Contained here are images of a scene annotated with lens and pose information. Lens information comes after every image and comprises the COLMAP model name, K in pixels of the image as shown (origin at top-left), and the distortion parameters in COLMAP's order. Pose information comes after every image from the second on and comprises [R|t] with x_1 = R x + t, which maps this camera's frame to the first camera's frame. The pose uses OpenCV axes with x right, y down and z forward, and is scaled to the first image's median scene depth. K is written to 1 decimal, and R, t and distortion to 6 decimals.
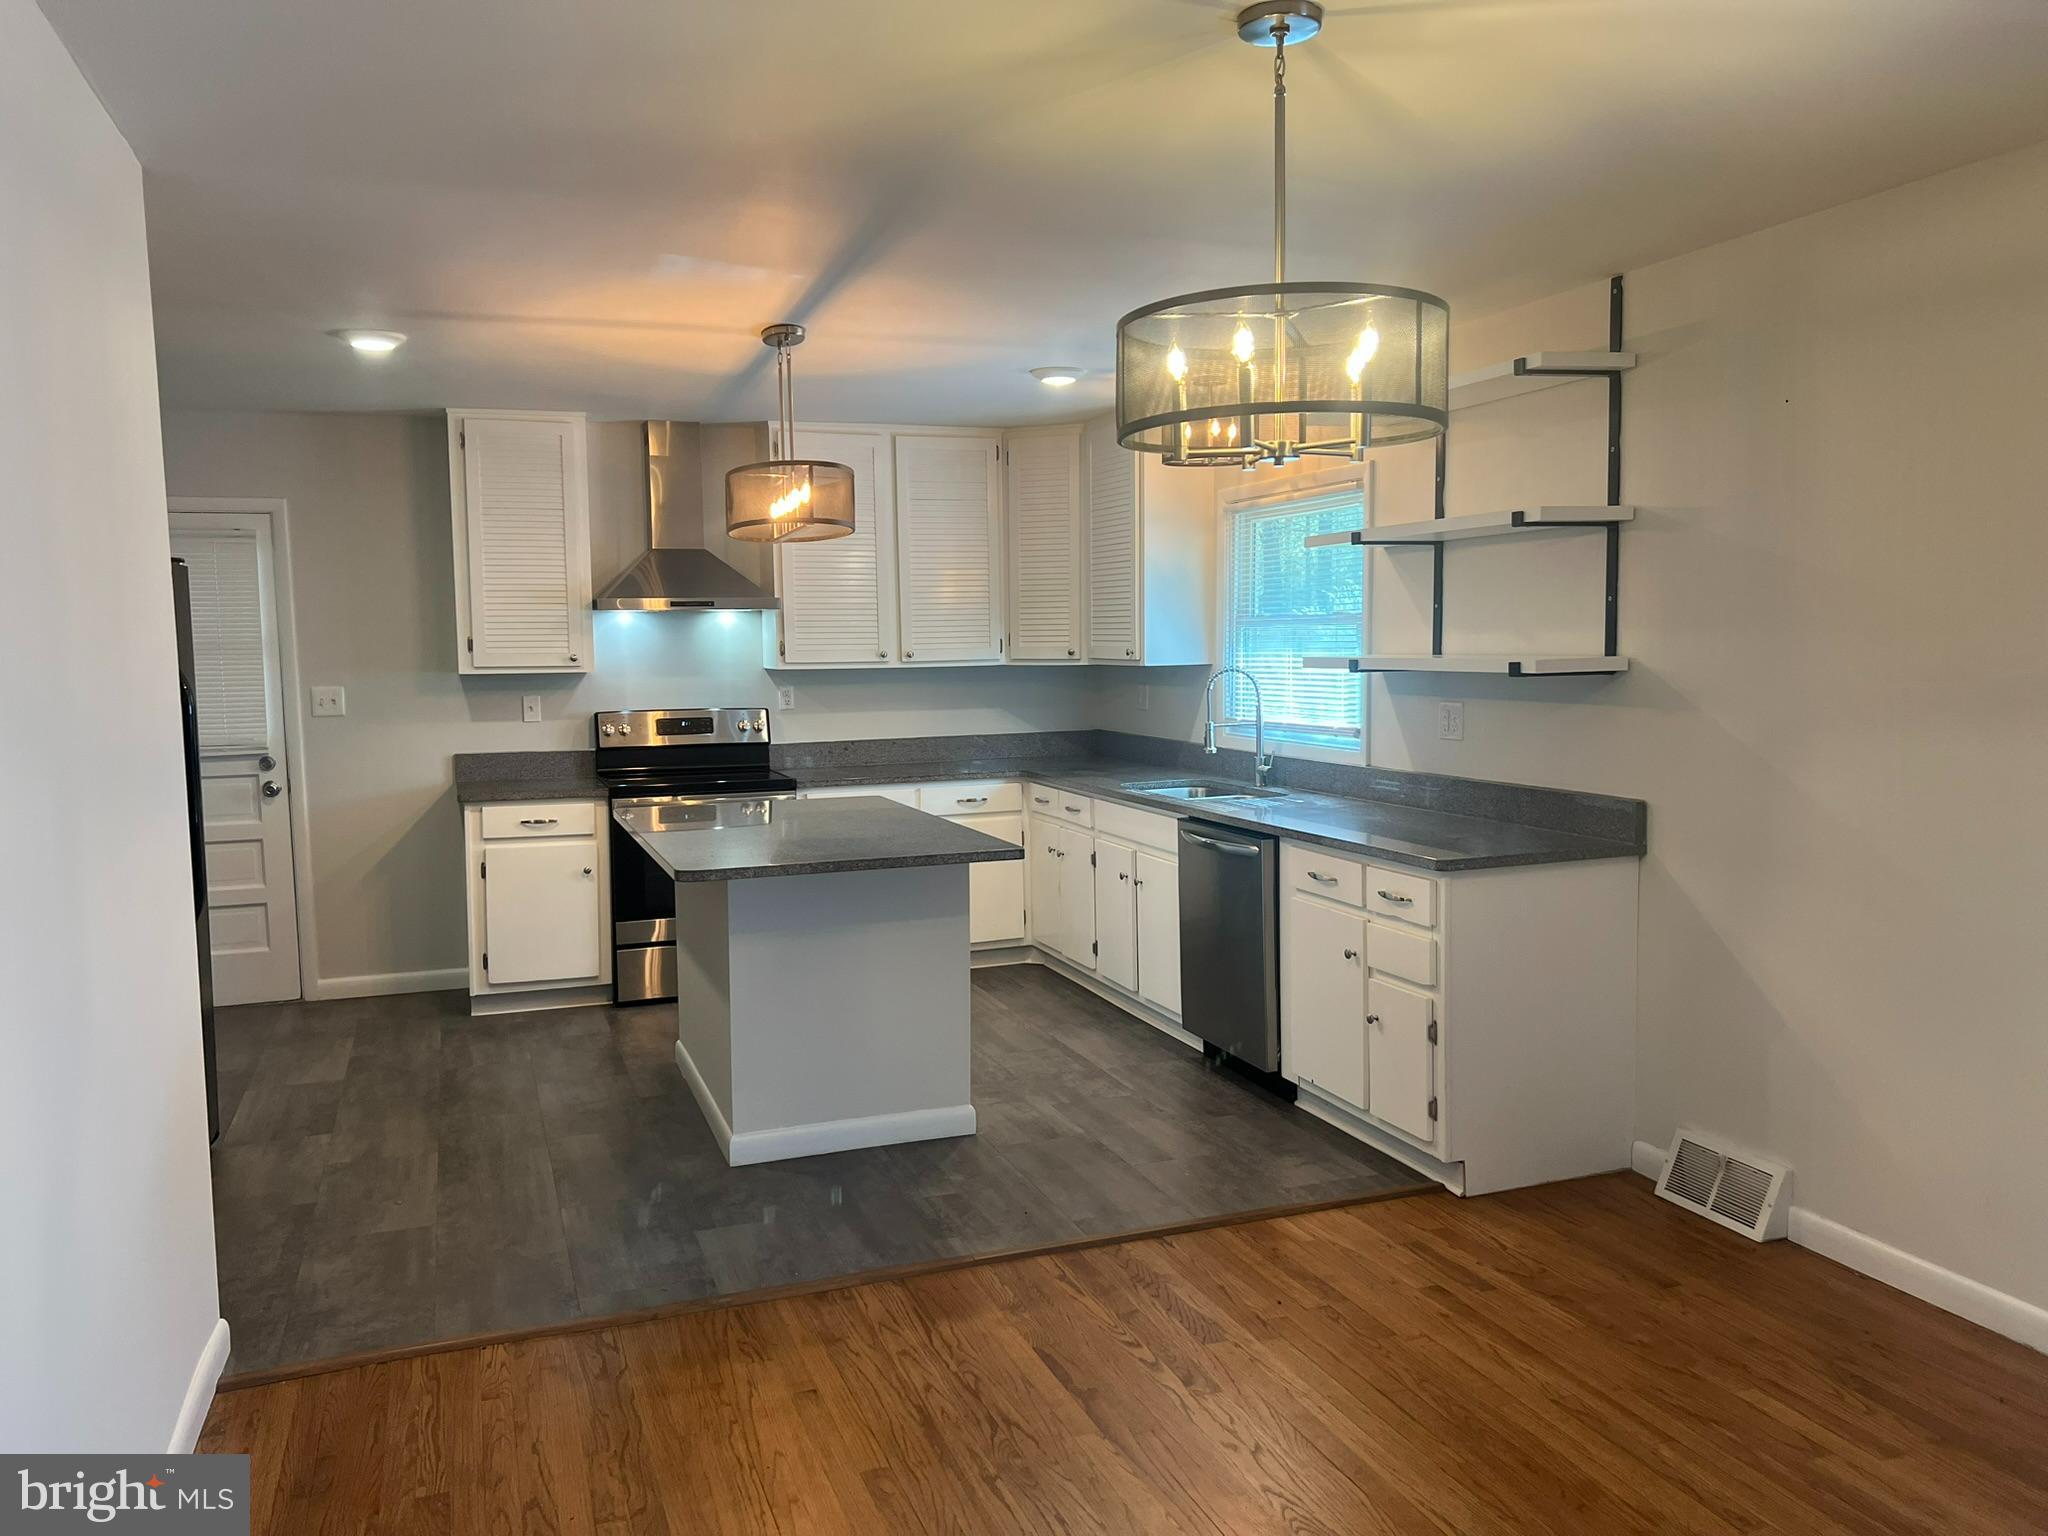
lens RADIAL K [[1531.7, 0, 1000.3], [0, 1531.7, 772.6], [0, 0, 1]] dist [0.064954, -0.077938]
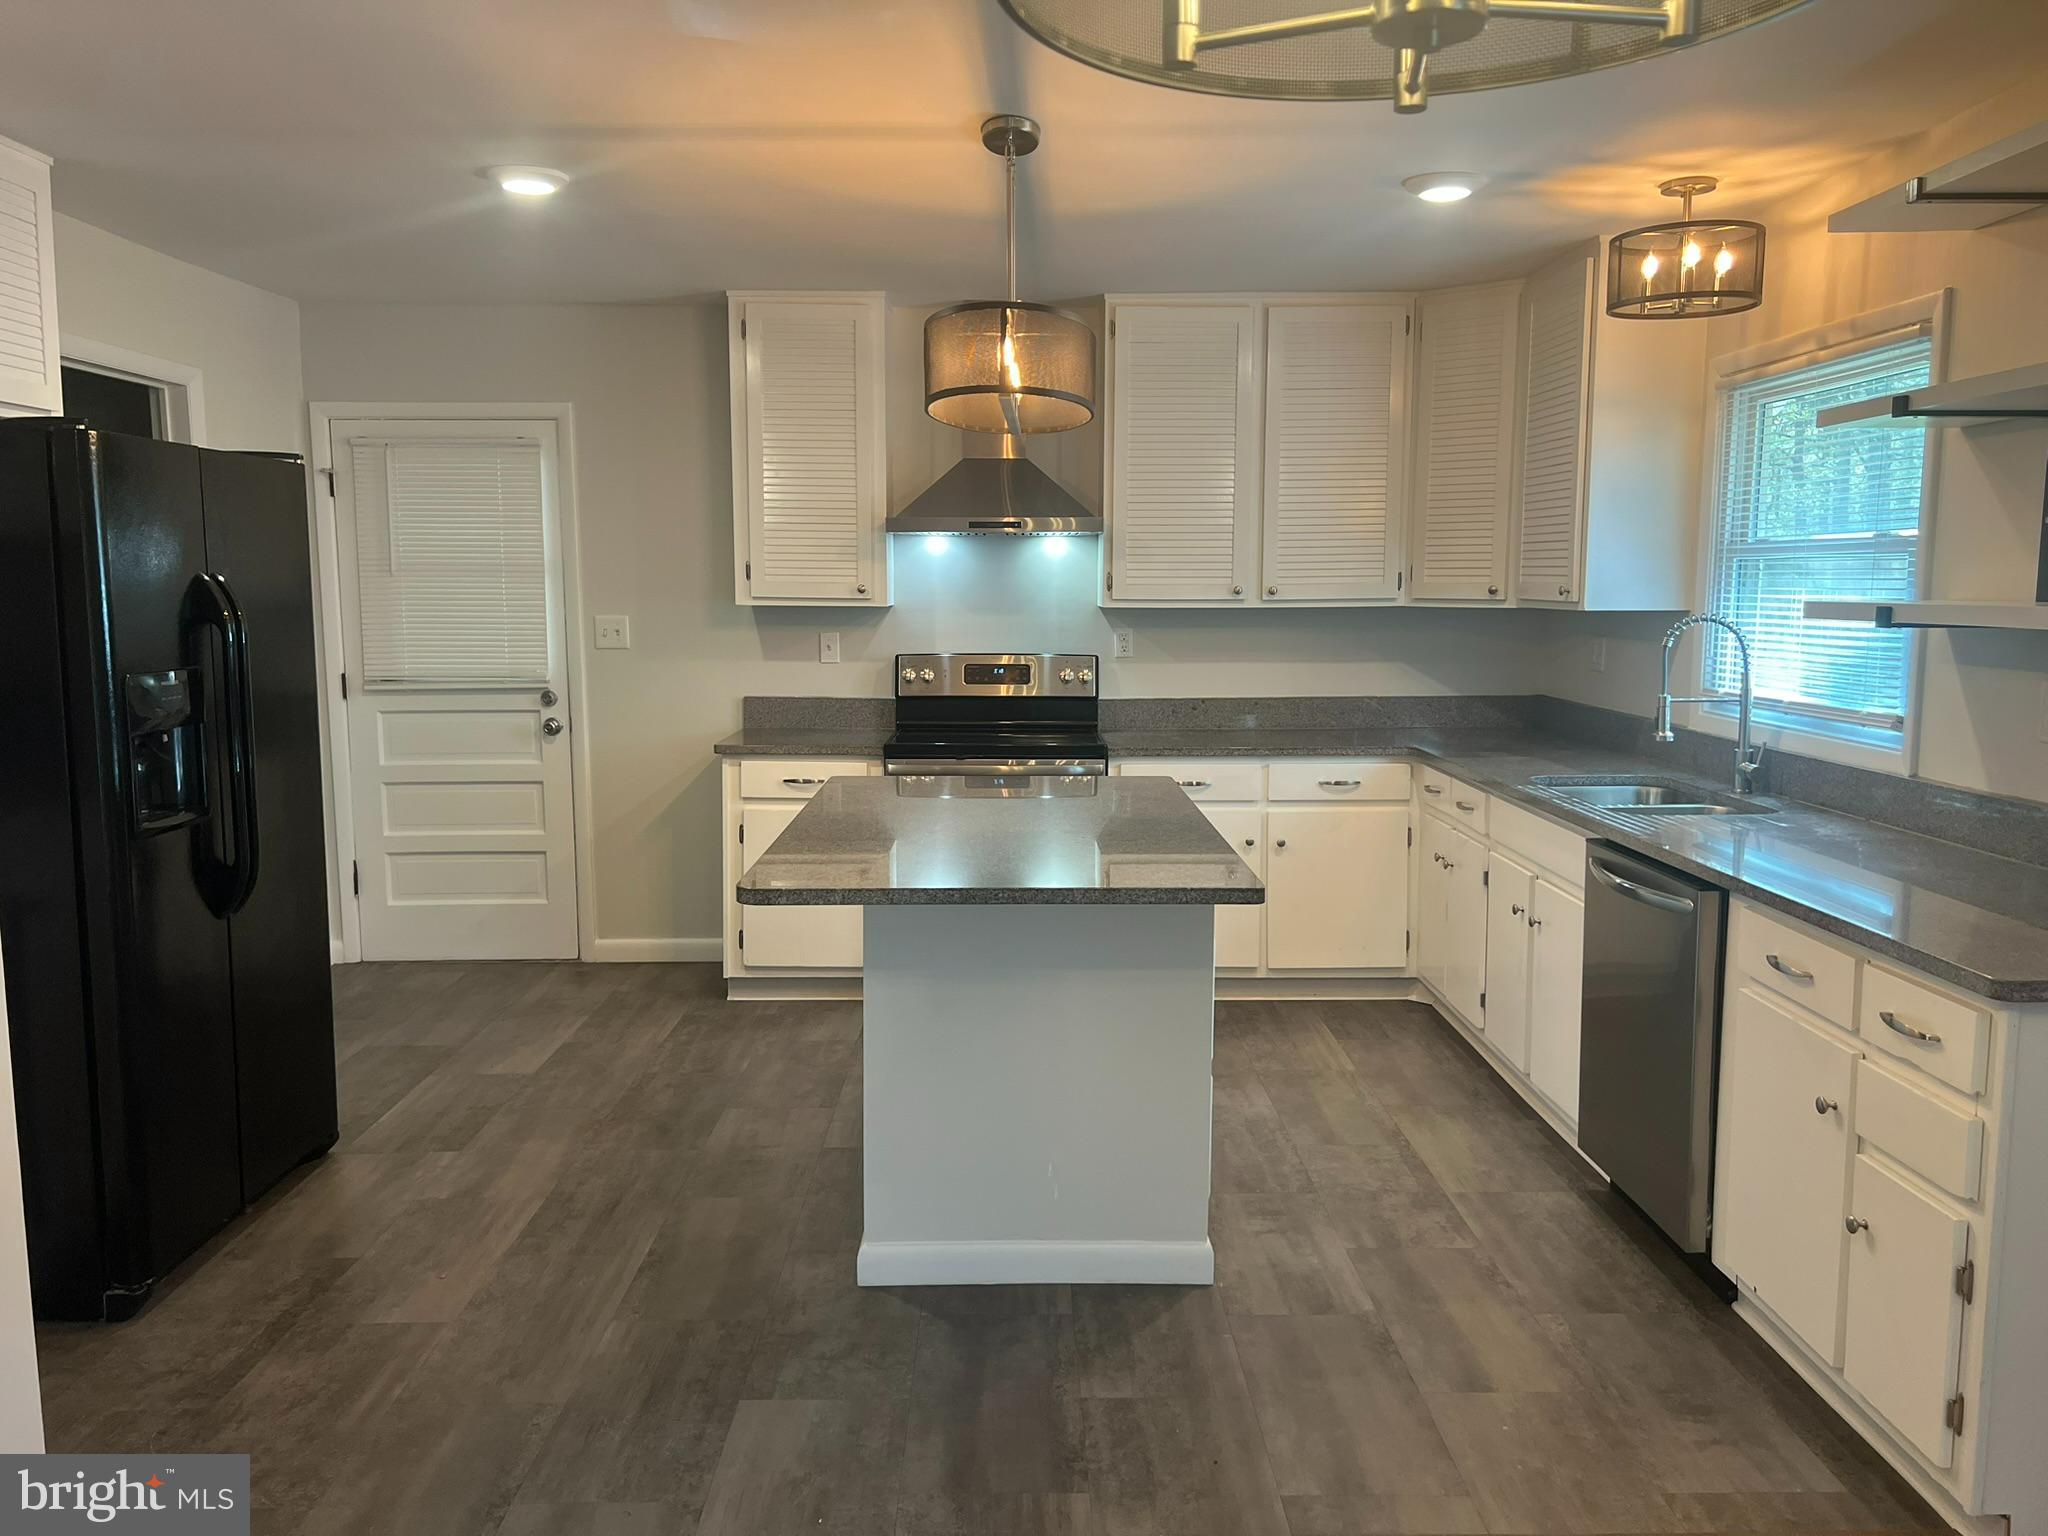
lens RADIAL K [[1531.7, 0, 1030.5], [0, 1531.7, 761.3], [0, 0, 1]] dist [0.064954, -0.077938]
pose [[0.946003, 0.053664, -0.319685, 0.098371], [-0.044015, 0.998333, 0.037337, -0.018130], [0.321156, -0.021250, 0.946788, 0.275963]]
